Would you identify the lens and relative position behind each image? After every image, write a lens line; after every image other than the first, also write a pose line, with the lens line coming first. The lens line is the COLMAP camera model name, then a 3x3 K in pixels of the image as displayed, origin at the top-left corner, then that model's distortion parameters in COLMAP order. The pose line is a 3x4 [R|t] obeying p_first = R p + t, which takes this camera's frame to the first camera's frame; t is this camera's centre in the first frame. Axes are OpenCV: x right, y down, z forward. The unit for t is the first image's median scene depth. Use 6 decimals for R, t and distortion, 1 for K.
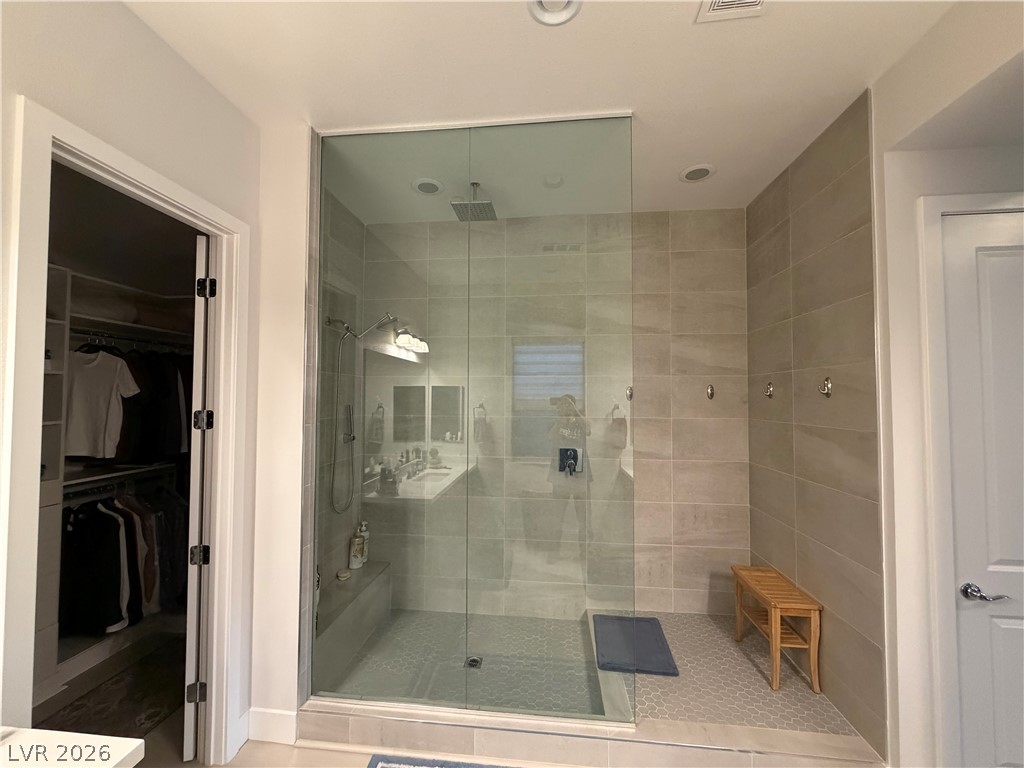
lens RADIAL K [[410.0, 0, 514.2], [0, 410.0, 385.5], [0, 0, 1]] dist [0.001249, -0.000030]
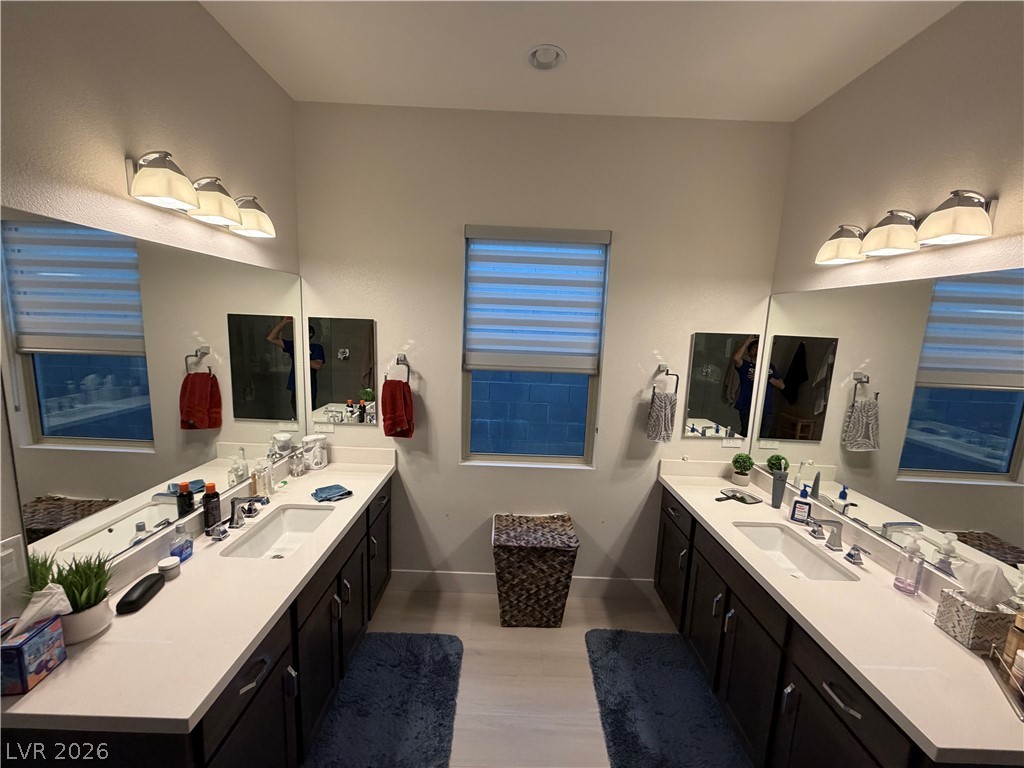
lens RADIAL K [[410.0, 0, 508.8], [0, 410.0, 383.4], [0, 0, 1]] dist [0.001249, -0.000030]
pose [[0.990773, 0.020338, 0.133996, -0.017843], [-0.044089, 0.983267, 0.176753, -0.017327], [-0.128159, -0.181030, 0.975091, 0.474073]]
